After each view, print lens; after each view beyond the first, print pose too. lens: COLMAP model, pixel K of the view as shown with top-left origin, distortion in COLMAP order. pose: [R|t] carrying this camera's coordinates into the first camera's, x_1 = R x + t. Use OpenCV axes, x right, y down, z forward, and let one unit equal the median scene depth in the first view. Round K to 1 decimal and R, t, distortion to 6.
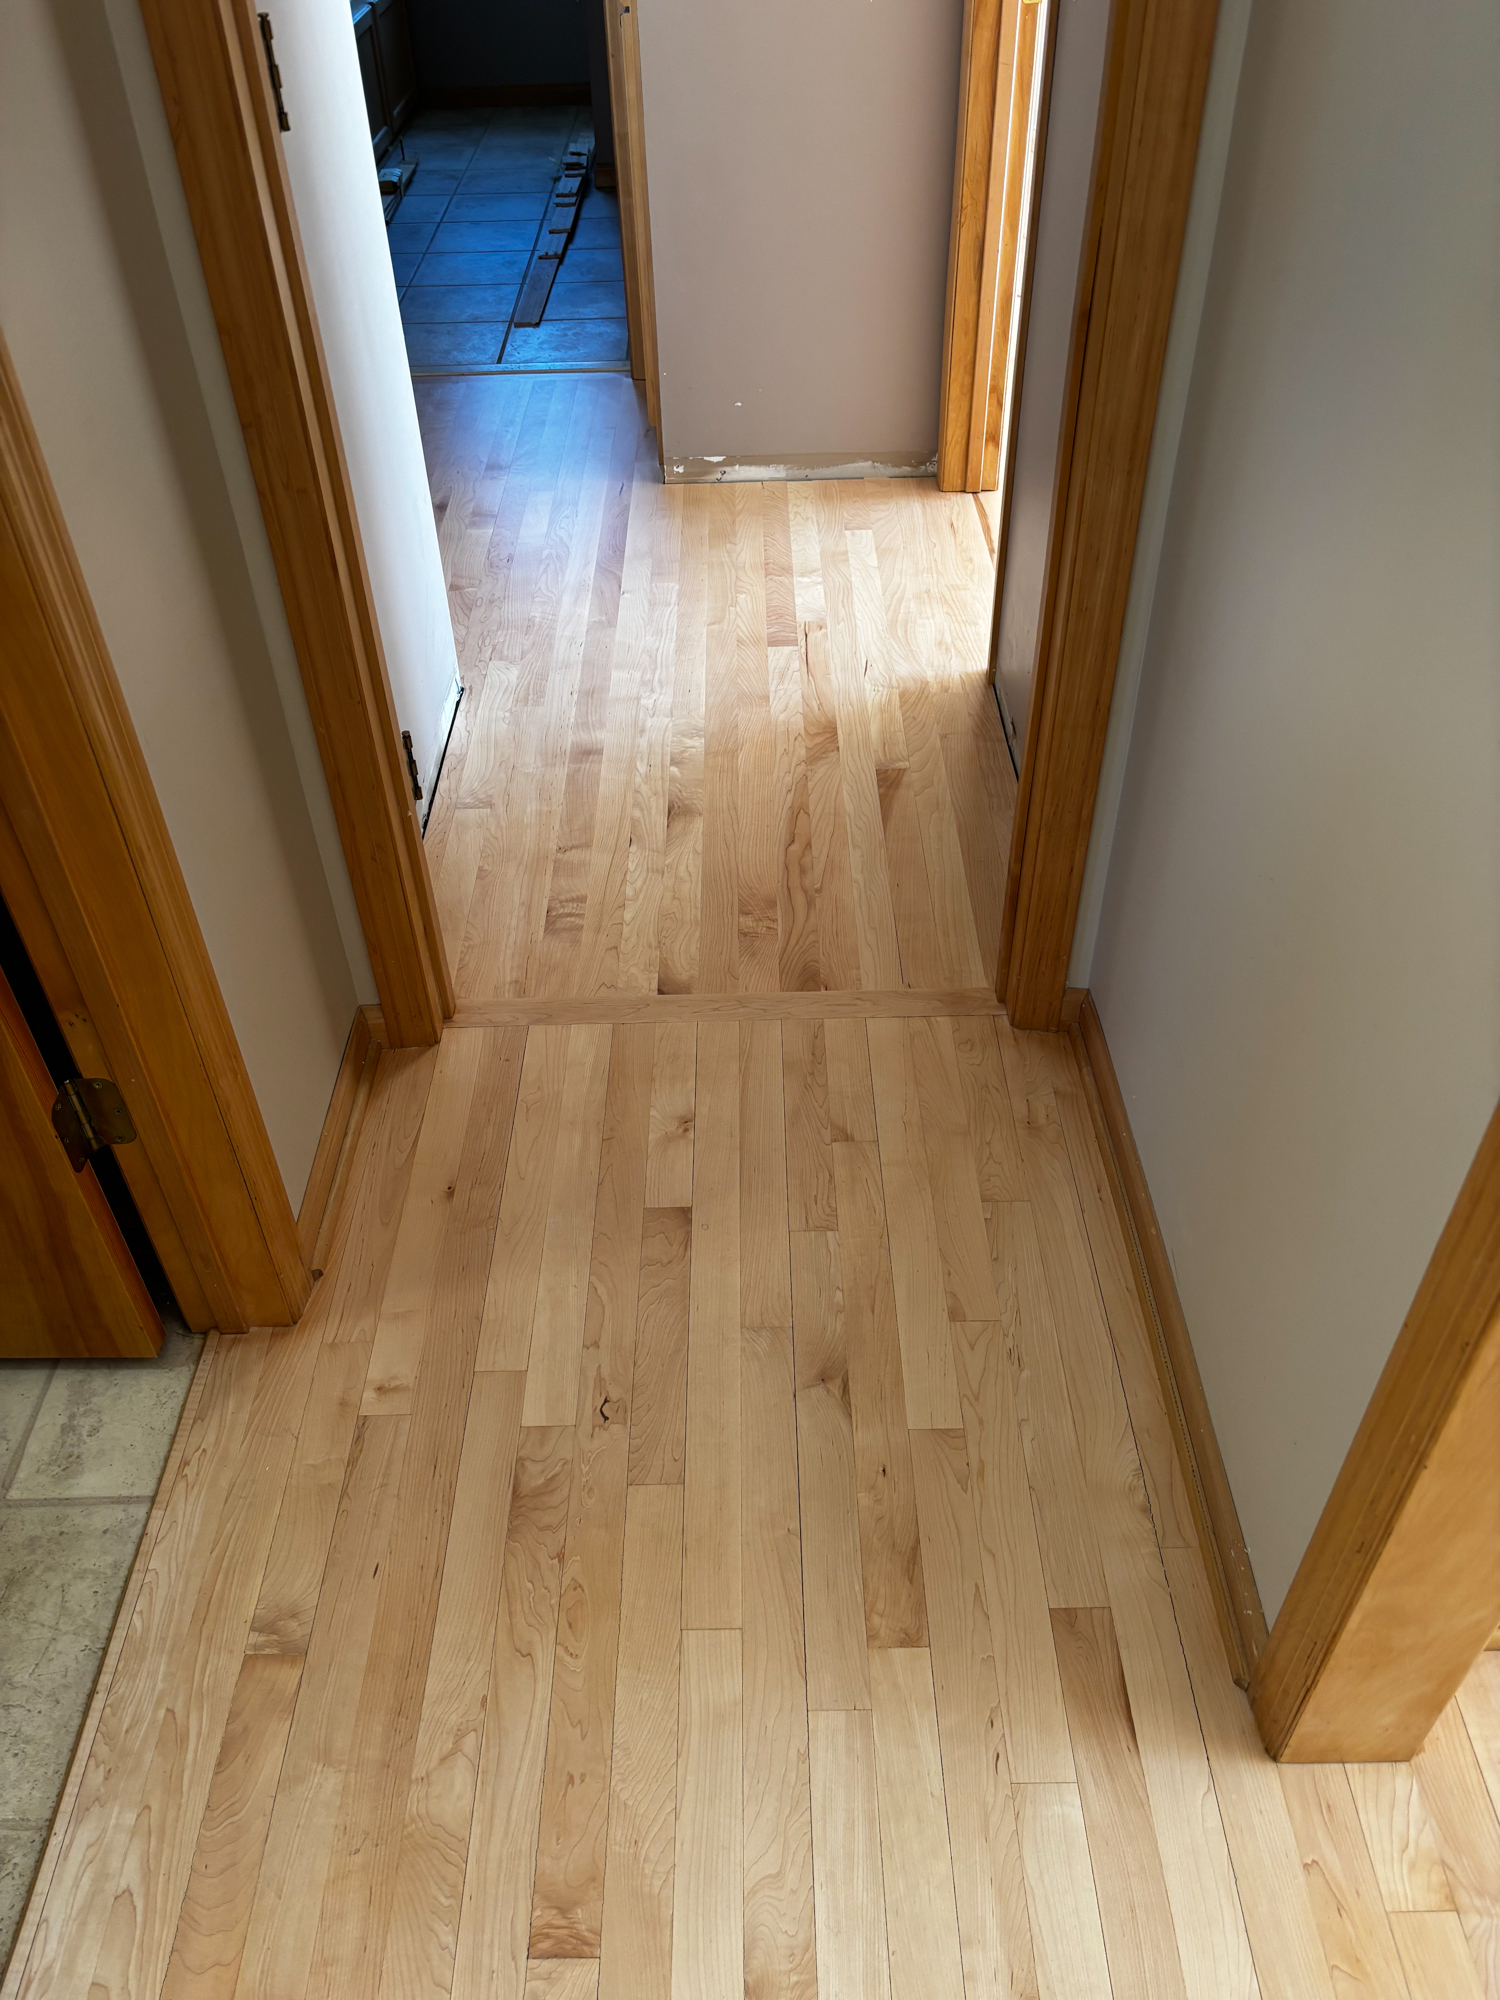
lens RADIAL K [[1515.7, 0, 749.6], [0, 1515.7, 1000.6], [0, 0, 1]] dist [0.030192, -0.041141]
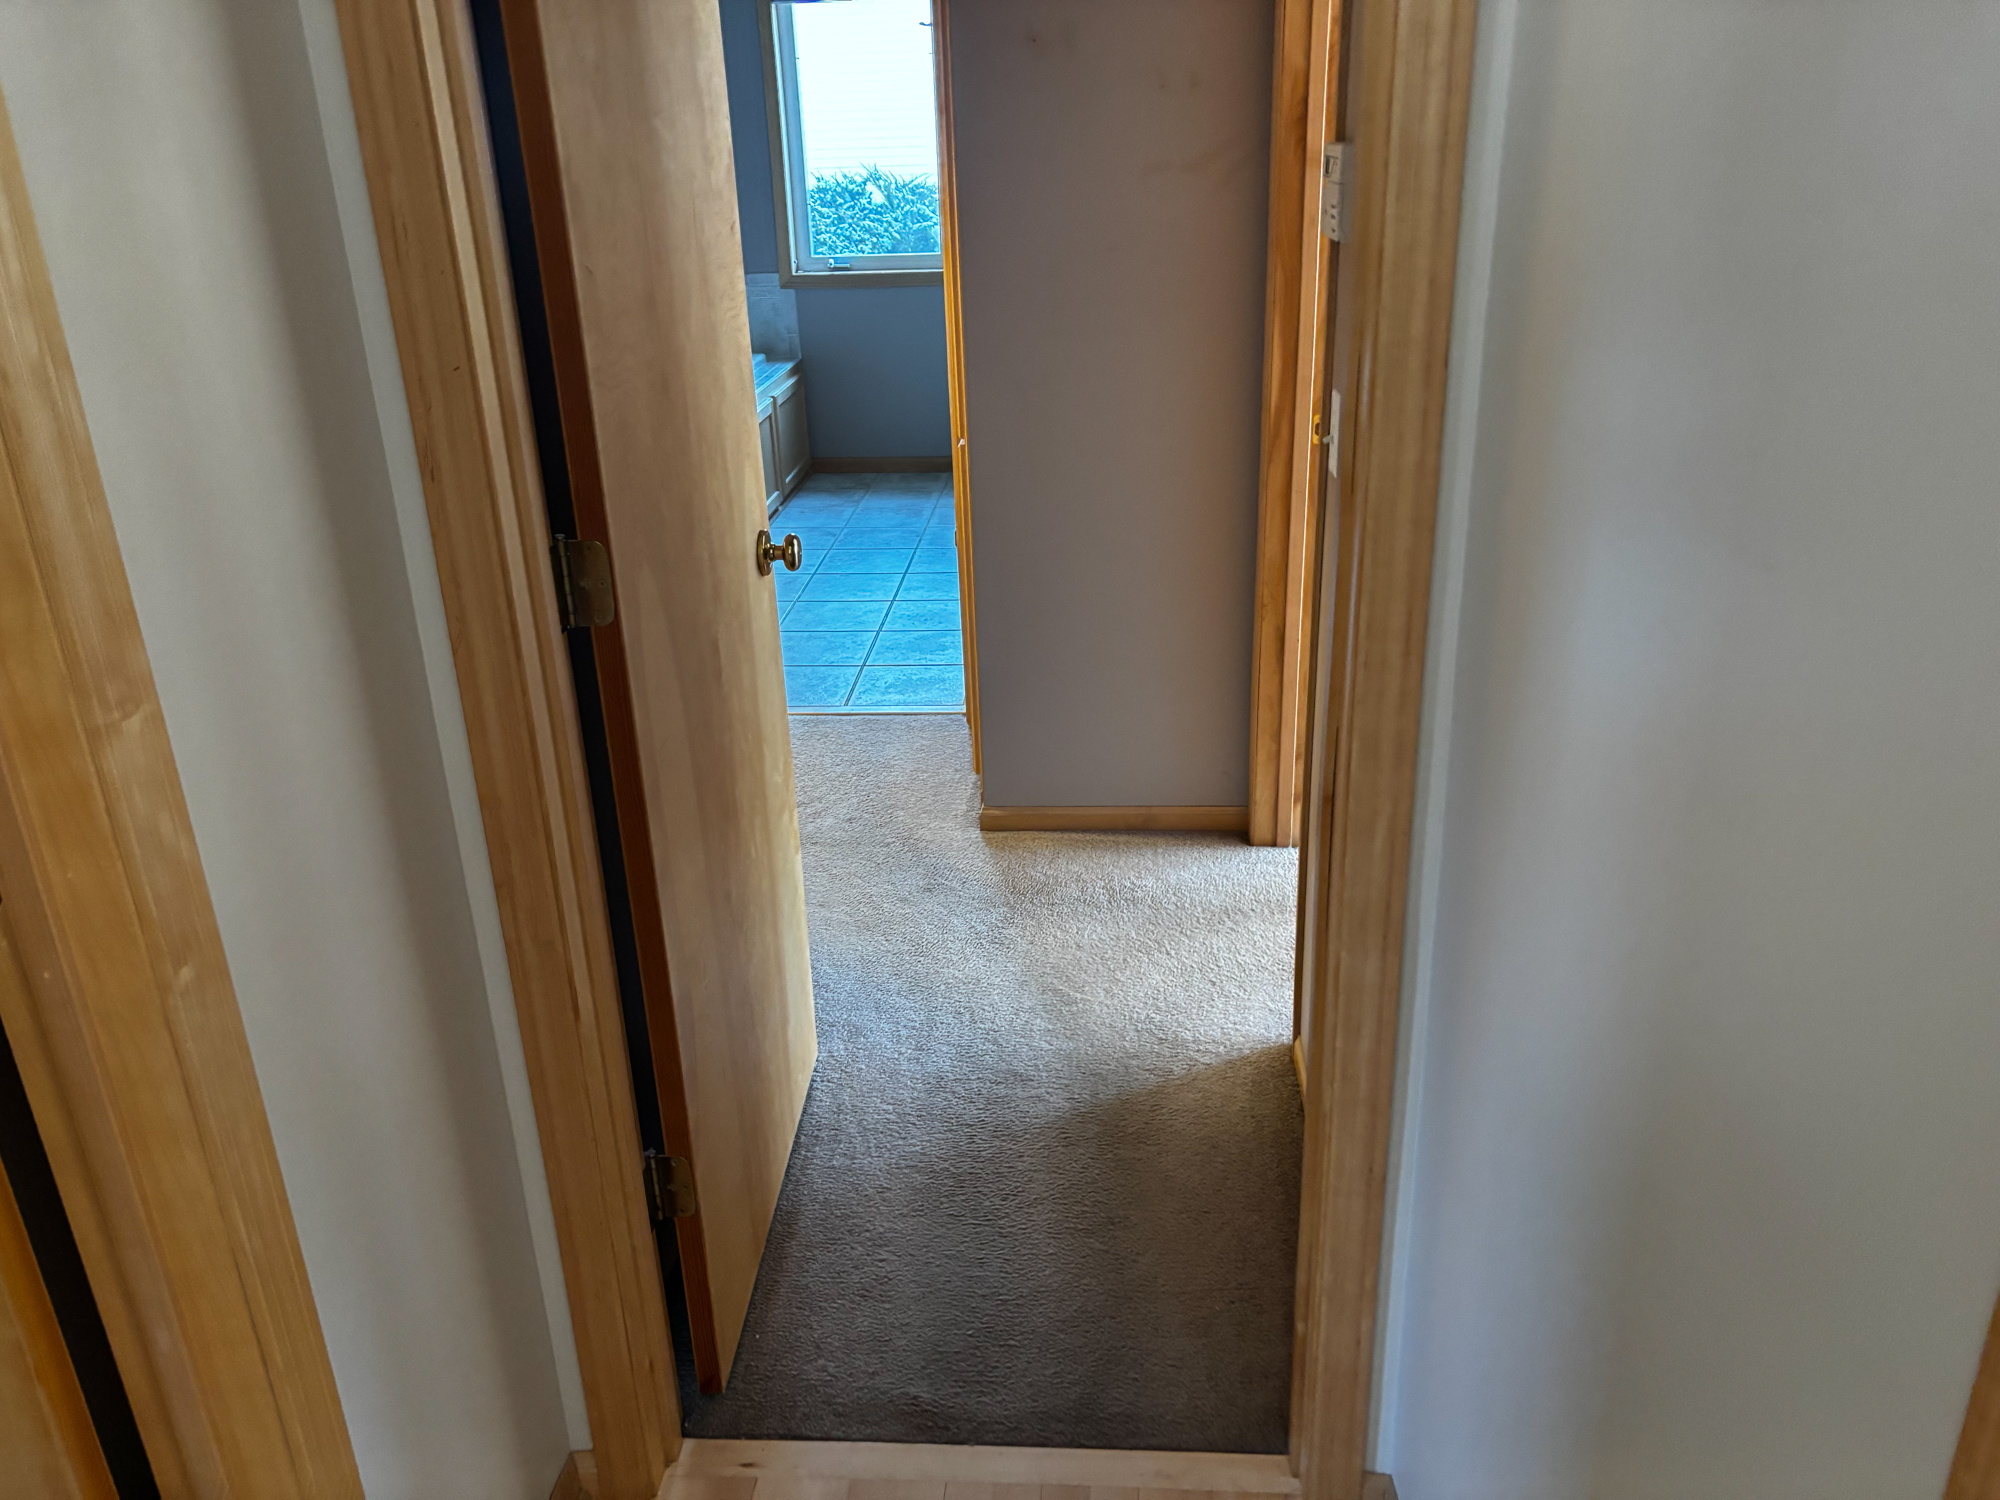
lens RADIAL K [[1515.7, 0, 1008.7], [0, 1515.7, 755.6], [0, 0, 1]] dist [0.030192, -0.041141]
pose [[0.998023, 0.020827, -0.059304, 0.046842], [-0.039525, 0.941567, -0.334499, -0.092868], [0.048872, 0.336182, 0.940528, 0.024031]]
